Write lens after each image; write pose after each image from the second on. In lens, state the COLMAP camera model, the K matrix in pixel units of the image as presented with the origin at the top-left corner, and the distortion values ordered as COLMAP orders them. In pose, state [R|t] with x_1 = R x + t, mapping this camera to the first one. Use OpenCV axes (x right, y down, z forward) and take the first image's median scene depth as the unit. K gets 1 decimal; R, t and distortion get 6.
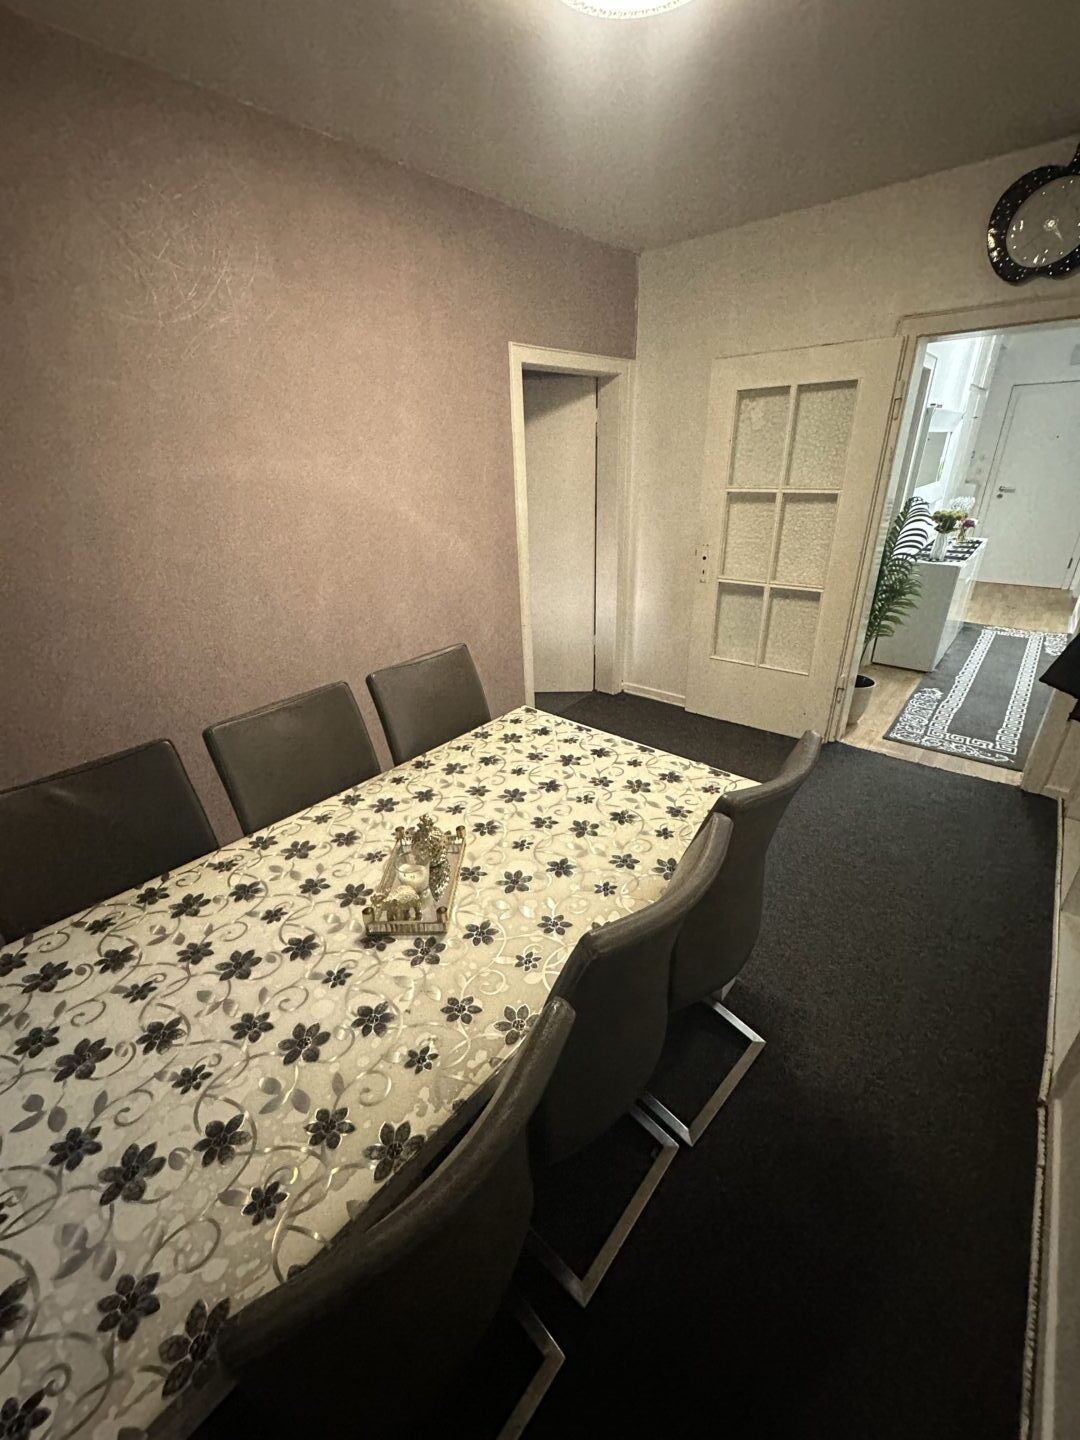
lens RADIAL K [[572.7, 0, 519.1], [0, 572.7, 719.8], [0, 0, 1]] dist [0.000135, -0.000020]
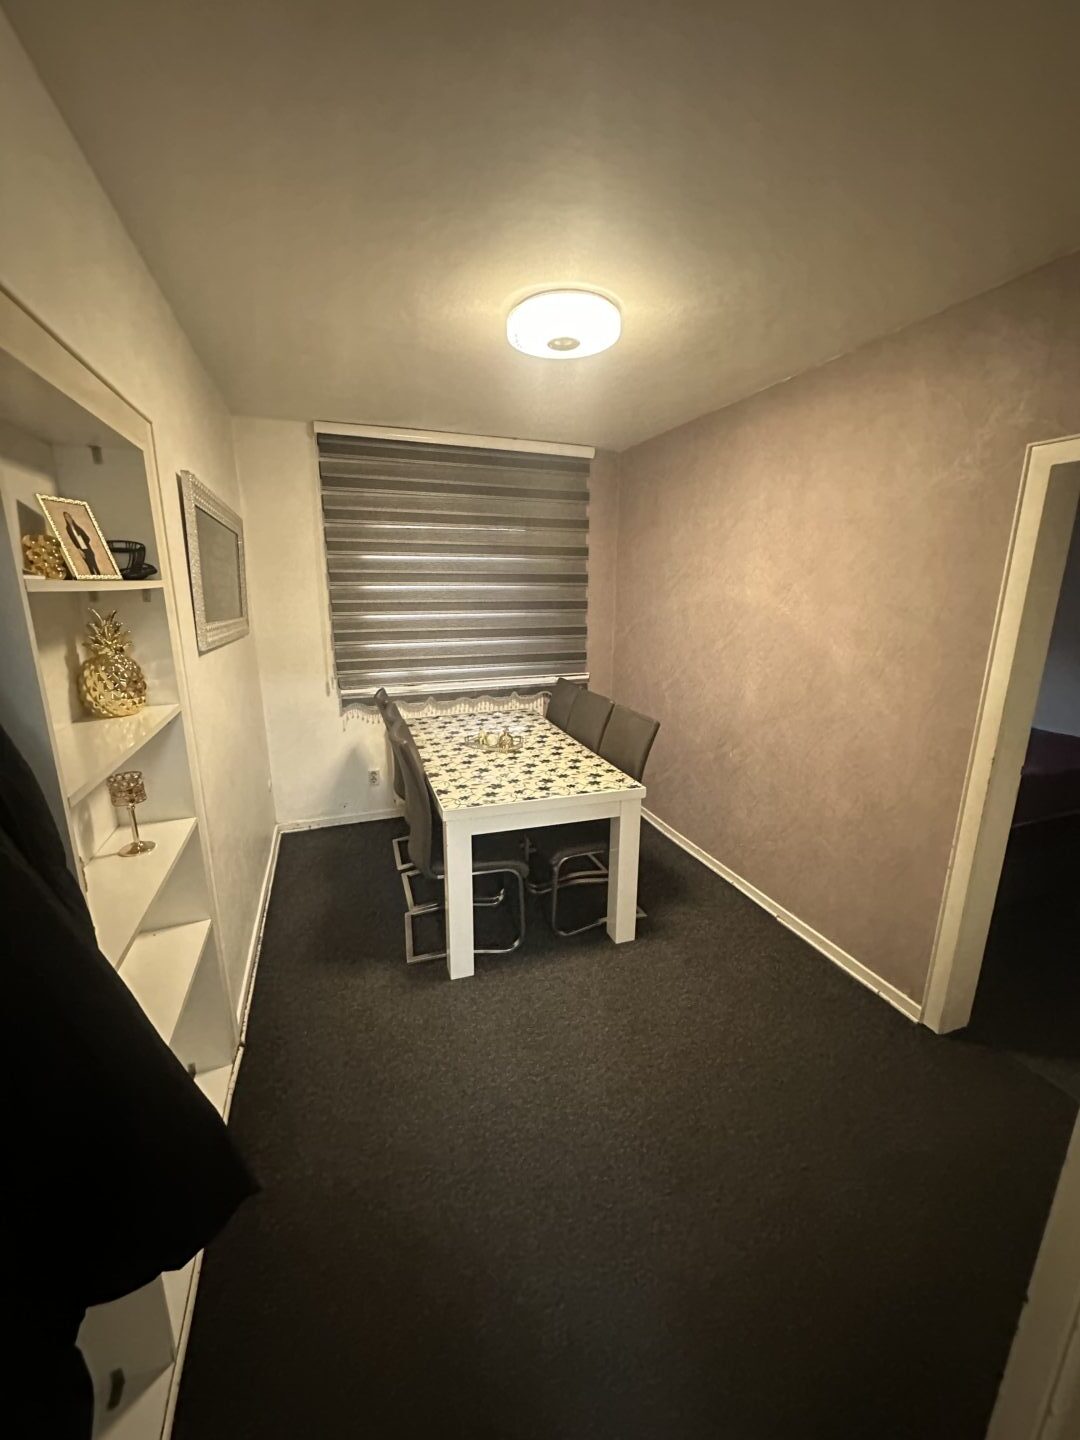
lens RADIAL K [[574.6, 0, 537.4], [0, 574.6, 715.1], [0, 0, 1]] dist [-0.000643, -0.000040]
pose [[-0.474746, 0.198408, -0.857467, 1.410635], [-0.401385, 0.818234, 0.411561, -0.697876], [0.783266, 0.539562, -0.308816, 1.453783]]
